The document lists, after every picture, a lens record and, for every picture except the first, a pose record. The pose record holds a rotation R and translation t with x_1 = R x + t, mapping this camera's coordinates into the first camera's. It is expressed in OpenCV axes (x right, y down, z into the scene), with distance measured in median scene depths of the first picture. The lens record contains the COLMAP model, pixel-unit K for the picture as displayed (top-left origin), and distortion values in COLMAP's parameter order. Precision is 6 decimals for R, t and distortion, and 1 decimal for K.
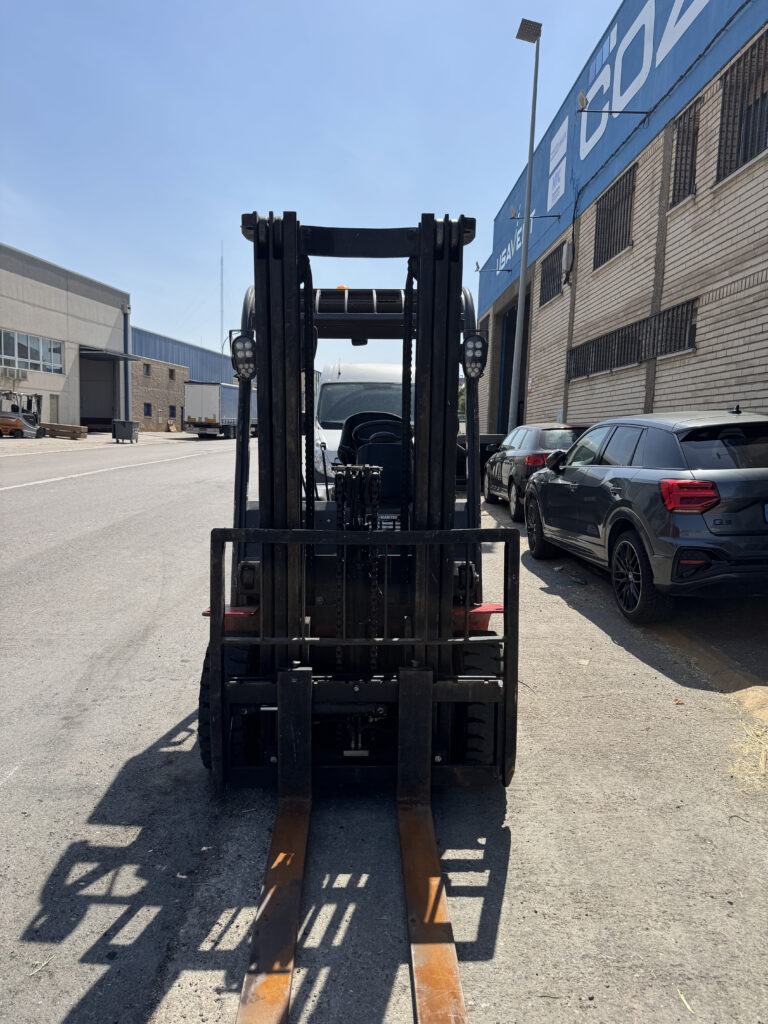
lens RADIAL K [[711.1, 0, 388.5], [0, 711.1, 513.2], [0, 0, 1]] dist [0.043317, -0.053520]
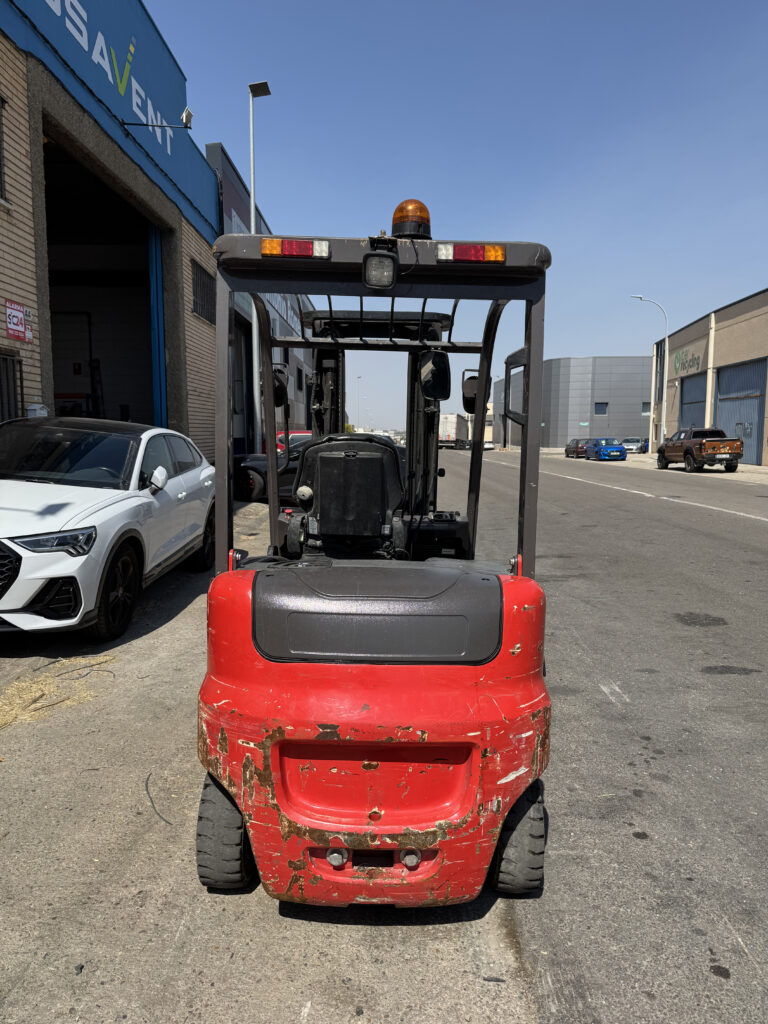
lens RADIAL K [[711.1, 0, 386.1], [0, 711.1, 509.4], [0, 0, 1]] dist [0.043317, -0.053520]
pose [[-0.998842, -0.032163, 0.035787, -0.125207], [-0.023798, 0.976648, 0.213524, -0.352662], [-0.041819, 0.212425, -0.976282, 2.678968]]
